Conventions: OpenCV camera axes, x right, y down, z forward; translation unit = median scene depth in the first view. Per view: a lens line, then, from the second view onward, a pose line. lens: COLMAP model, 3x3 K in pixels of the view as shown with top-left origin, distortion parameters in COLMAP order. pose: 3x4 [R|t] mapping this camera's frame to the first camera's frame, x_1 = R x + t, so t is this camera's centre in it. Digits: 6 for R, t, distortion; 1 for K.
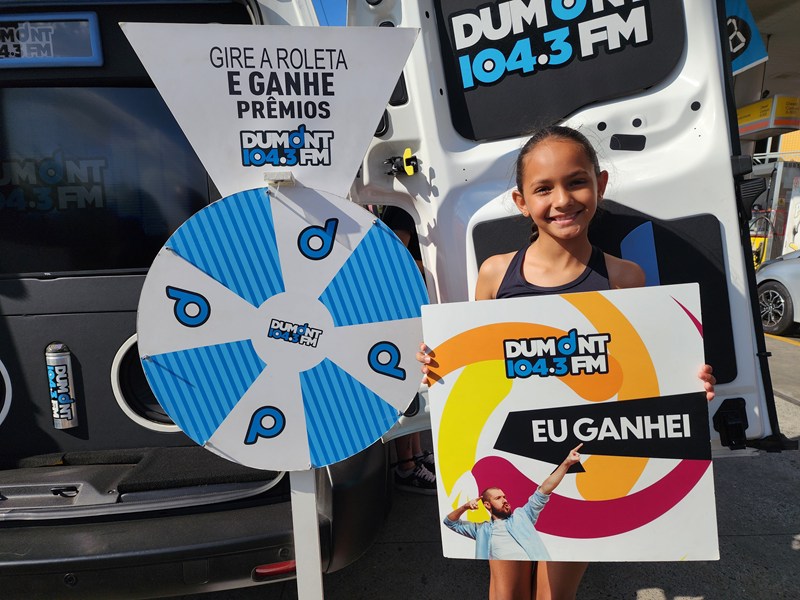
lens RADIAL K [[538.3, 0, 397.9], [0, 538.3, 300.8], [0, 0, 1]] dist [0.054760, -0.051248]
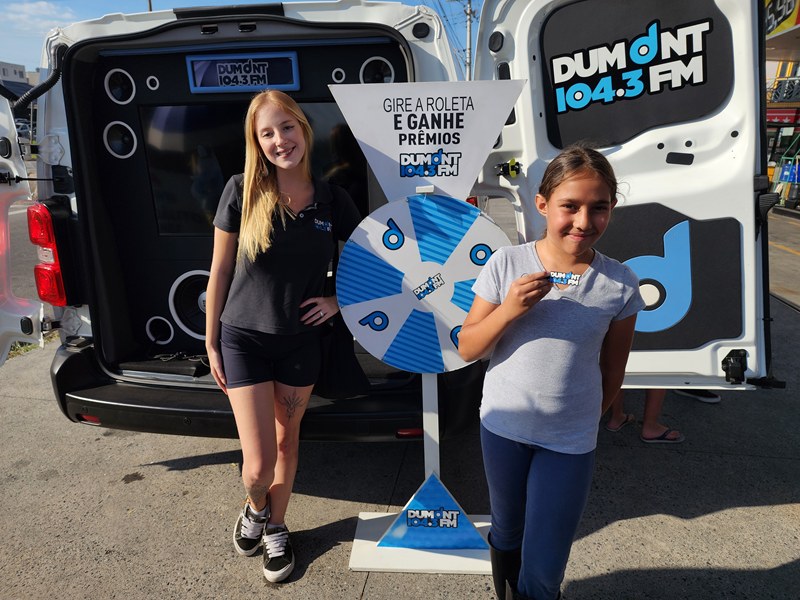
lens RADIAL K [[539.1, 0, 401.6], [0, 539.1, 307.9], [0, 0, 1]] dist [0.054601, -0.062280]
pose [[0.984455, 0.059572, -0.165227, -0.011297], [-0.032689, 0.986431, 0.160889, -0.129691], [0.172569, -0.152987, 0.973044, -0.521880]]
